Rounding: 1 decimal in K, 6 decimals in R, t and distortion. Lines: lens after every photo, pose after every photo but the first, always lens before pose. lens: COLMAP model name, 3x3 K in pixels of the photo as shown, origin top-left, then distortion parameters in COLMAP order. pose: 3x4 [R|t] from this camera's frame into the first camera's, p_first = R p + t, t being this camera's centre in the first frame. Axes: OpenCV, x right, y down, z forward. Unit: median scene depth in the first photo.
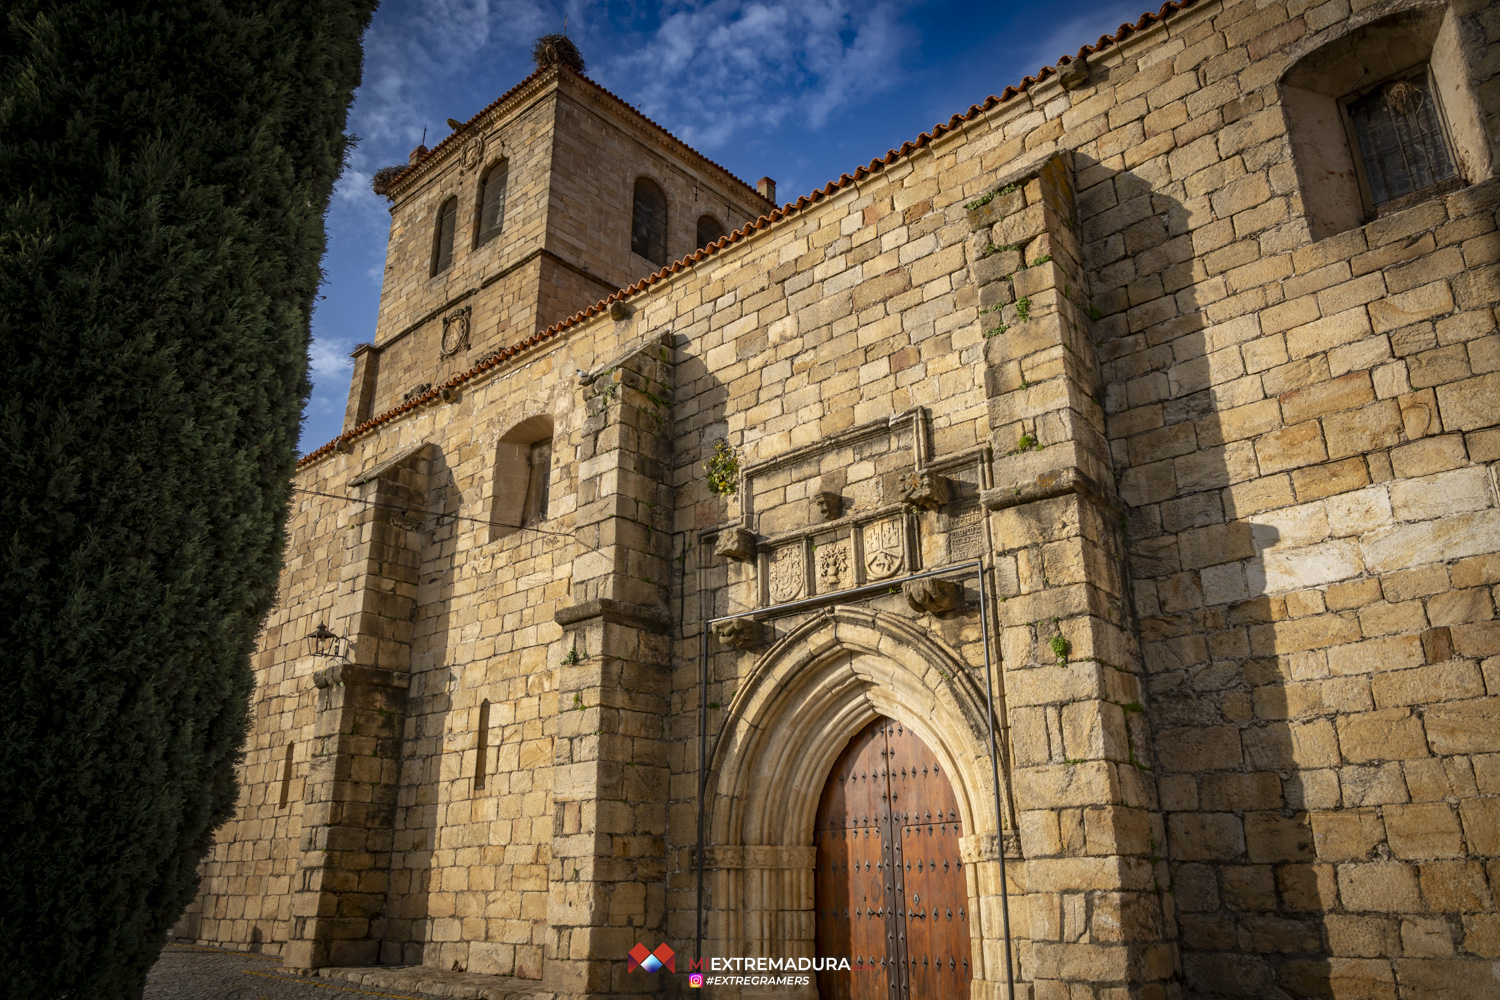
lens RADIAL K [[1089.0, 0, 754.8], [0, 1089.0, 503.3], [0, 0, 1]] dist [-0.016656, 0.015967]
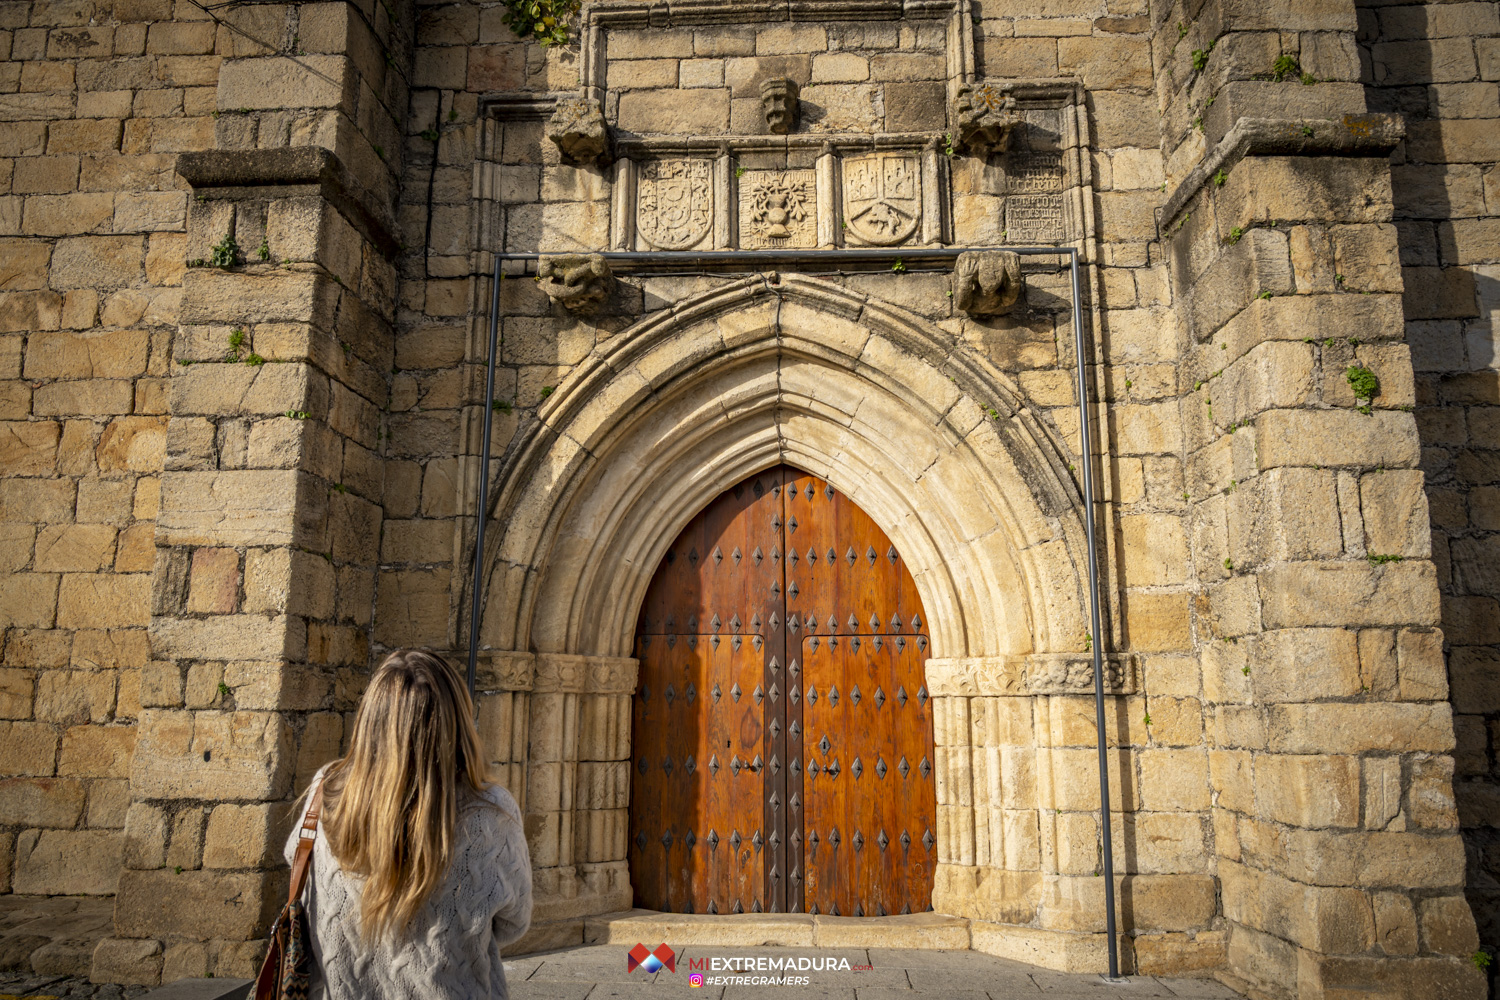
lens RADIAL K [[1089.0, 0, 745.6], [0, 1089.0, 500.6], [0, 0, 1]] dist [-0.016656, 0.015967]
pose [[0.788472, 0.128390, 0.601522, -0.286442], [-0.223304, 0.970996, 0.085455, 0.170110], [-0.573104, -0.201701, 0.794272, 0.518543]]
